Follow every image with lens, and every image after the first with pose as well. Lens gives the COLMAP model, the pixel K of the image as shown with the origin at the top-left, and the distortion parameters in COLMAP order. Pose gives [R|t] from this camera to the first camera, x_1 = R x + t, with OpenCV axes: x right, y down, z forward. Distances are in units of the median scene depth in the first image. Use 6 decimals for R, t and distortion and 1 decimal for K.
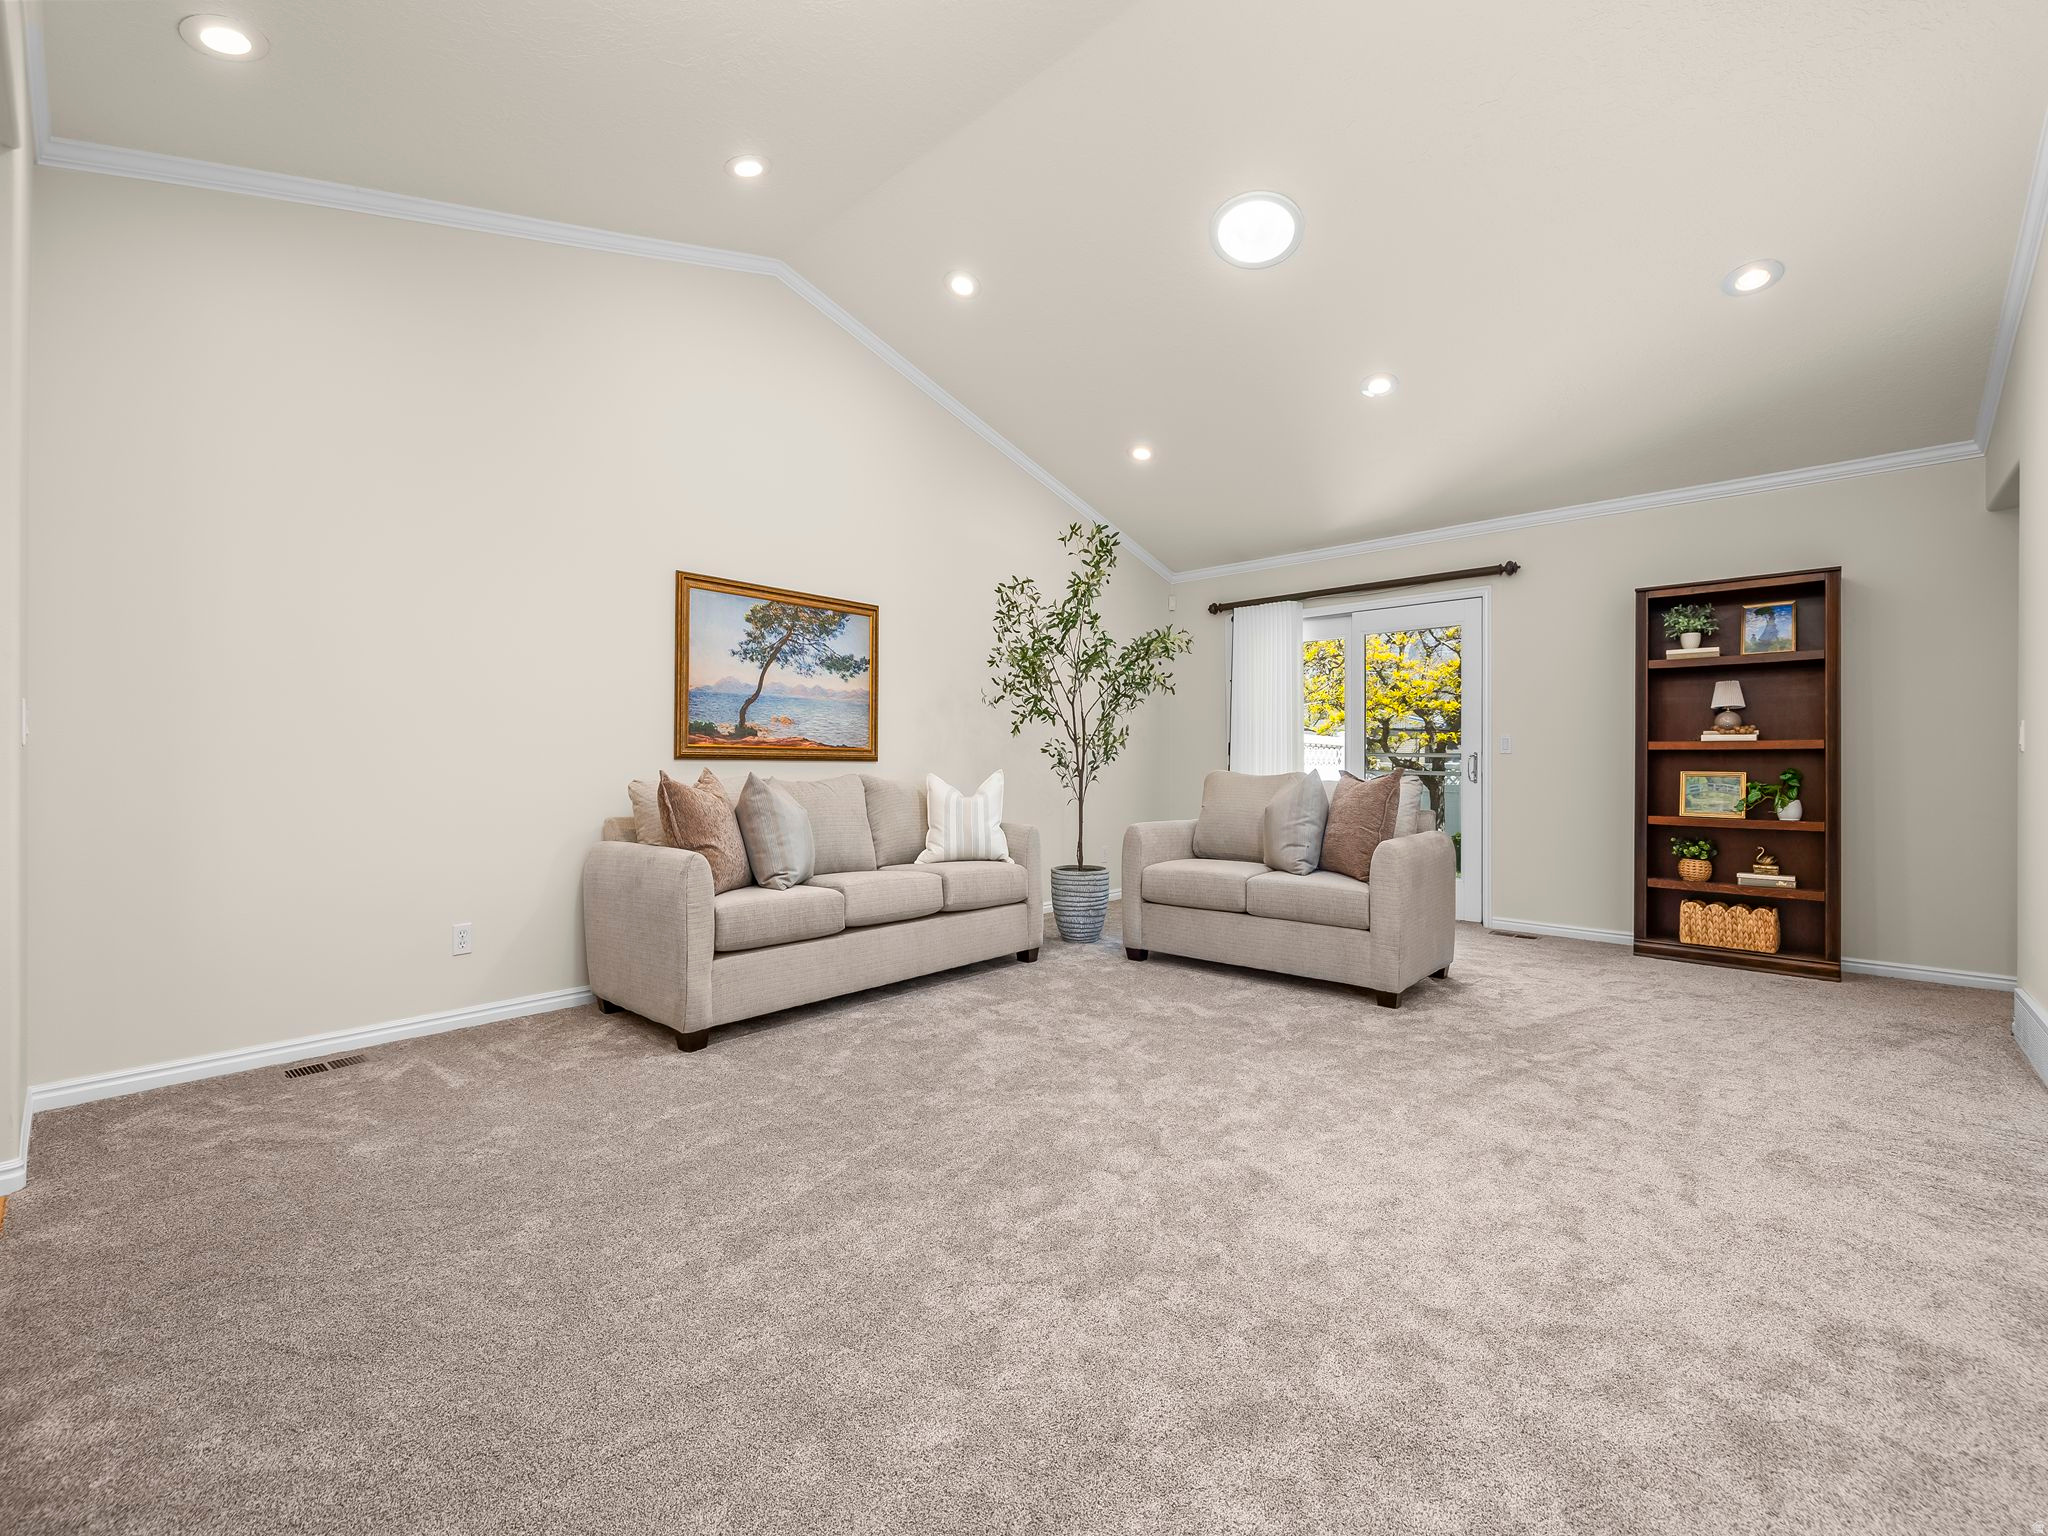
lens RADIAL K [[863.9, 0, 1018.6], [0, 863.9, 757.3], [0, 0, 1]] dist [0.001176, 0.000030]
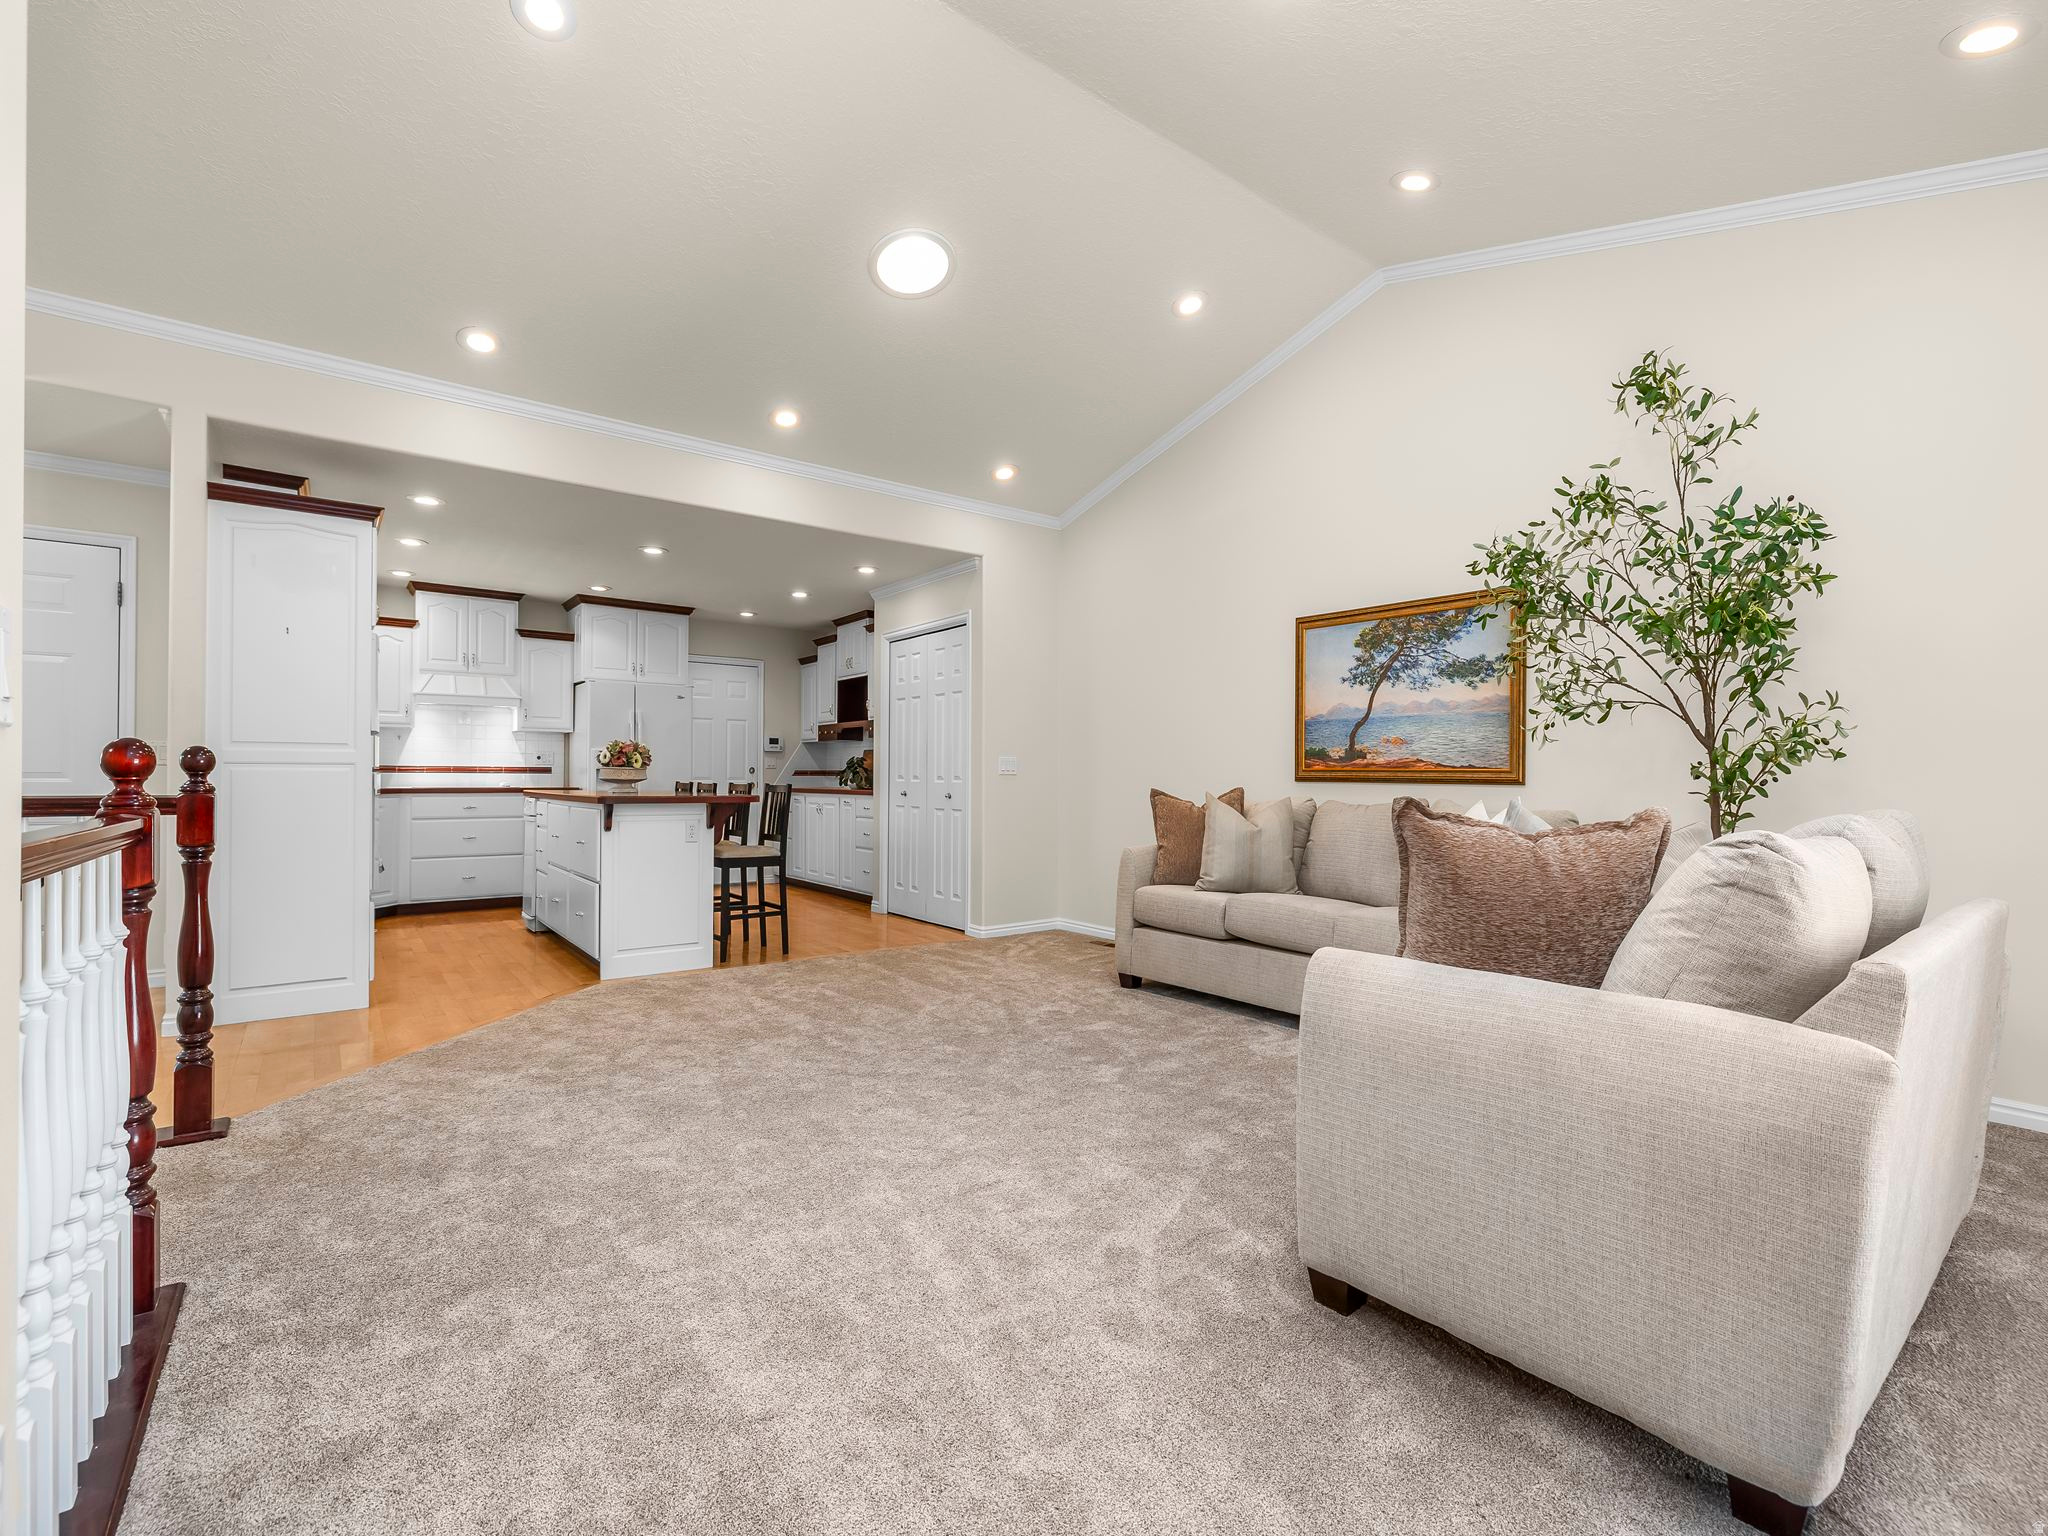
lens RADIAL K [[913.9, 0, 1020.2], [0, 913.9, 780.5], [0, 0, 1]] dist [0.000366, 0.000003]
pose [[-0.156746, 0.000448, -0.987639, 0.794797], [-0.000389, 1.000000, 0.000516, 0.000640], [0.987639, 0.000465, -0.156745, 0.754603]]
